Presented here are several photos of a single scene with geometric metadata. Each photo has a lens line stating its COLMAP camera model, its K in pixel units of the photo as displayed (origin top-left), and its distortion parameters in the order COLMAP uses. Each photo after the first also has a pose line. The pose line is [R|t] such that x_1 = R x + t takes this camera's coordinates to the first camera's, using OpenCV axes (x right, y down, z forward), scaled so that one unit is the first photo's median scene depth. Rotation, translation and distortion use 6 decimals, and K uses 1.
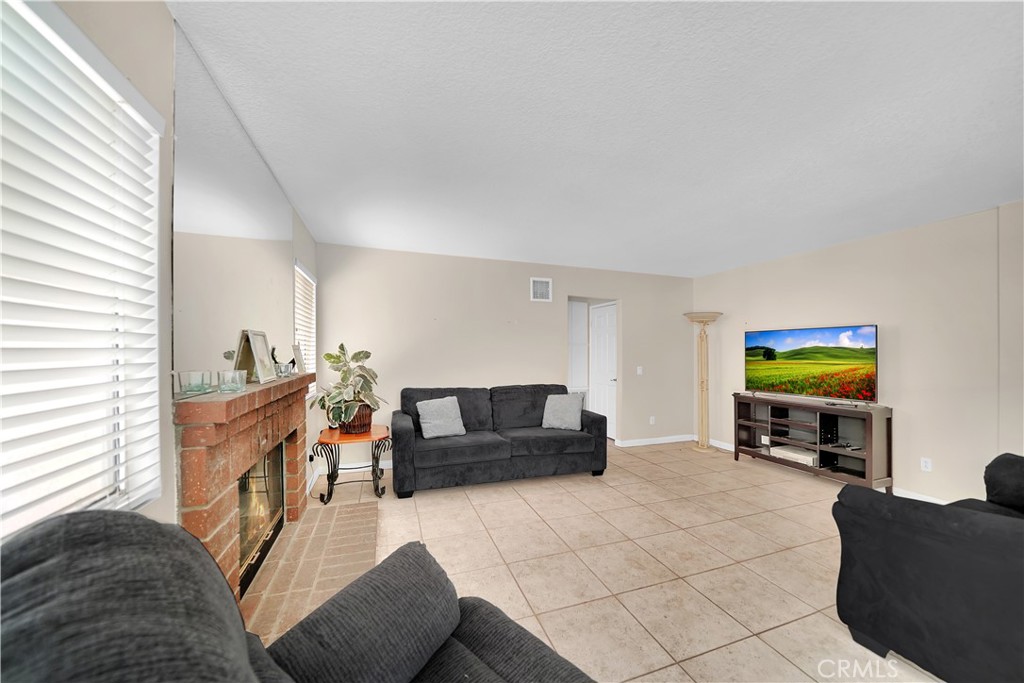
lens RADIAL K [[366.8, 0, 514.1], [0, 366.8, 352.8], [0, 0, 1]] dist [-0.012017, 0.000208]
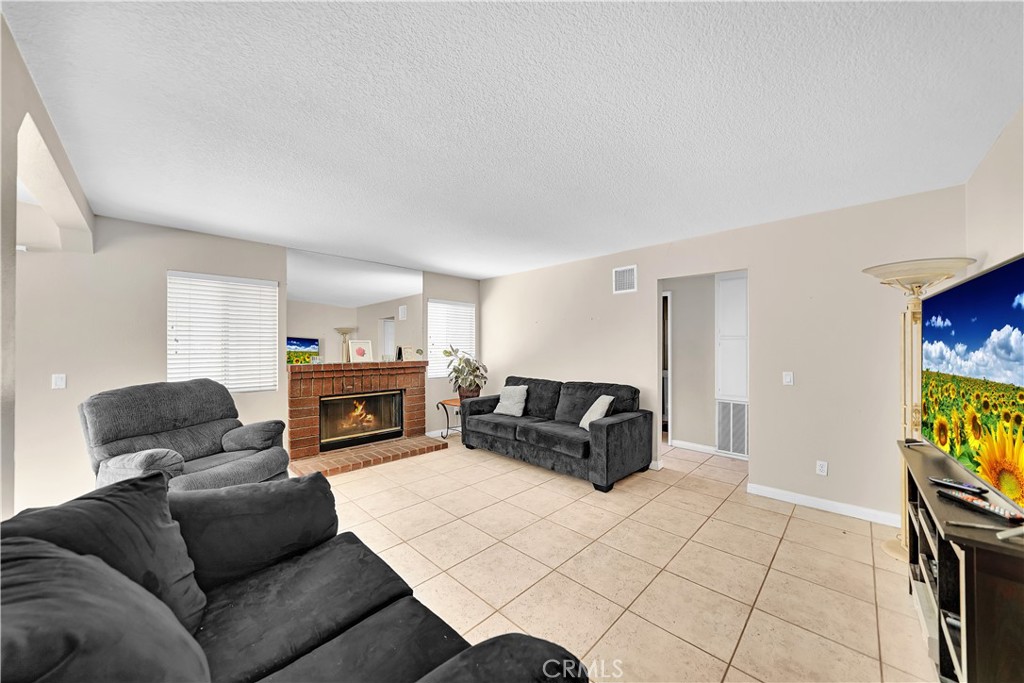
lens RADIAL K [[359.6, 0, 512.8], [0, 359.6, 348.1], [0, 0, 1]] dist [-0.013265, 0.000199]
pose [[0.441313, -0.003285, -0.897347, 0.971084], [0.002254, 0.999994, -0.002552, -0.002273], [0.897350, -0.000897, 0.441318, 0.471703]]
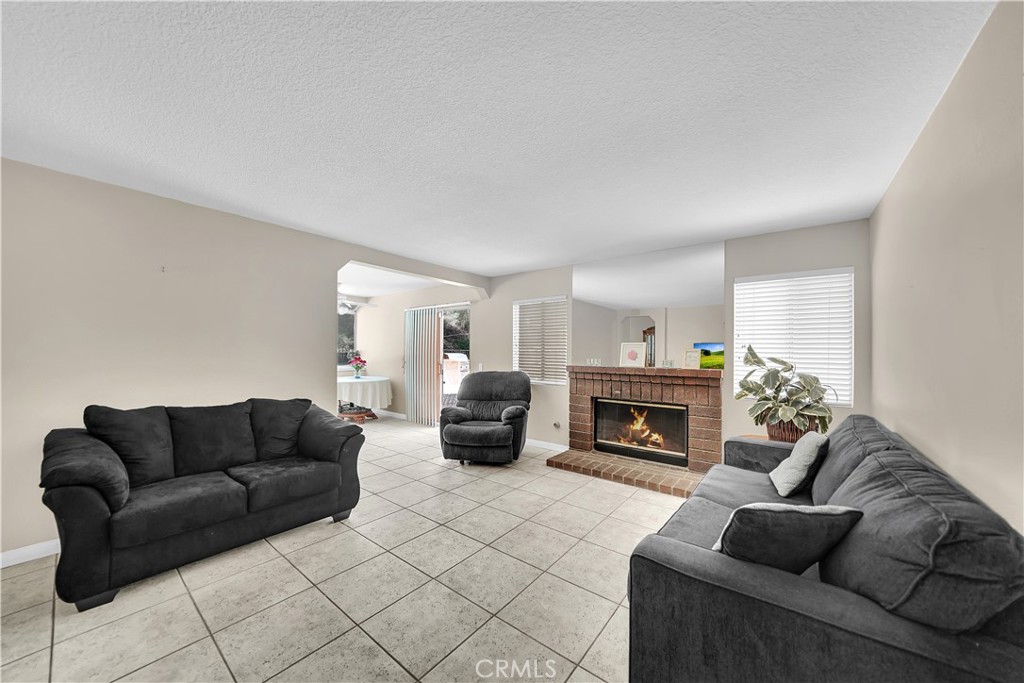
lens RADIAL K [[359.6, 0, 512.8], [0, 359.6, 348.1], [0, 0, 1]] dist [-0.013265, 0.000199]
pose [[-0.843424, -0.016774, -0.536986, 0.552632], [-0.011675, 0.999849, -0.012896, 0.002145], [0.537121, -0.004608, -0.843492, 1.300727]]
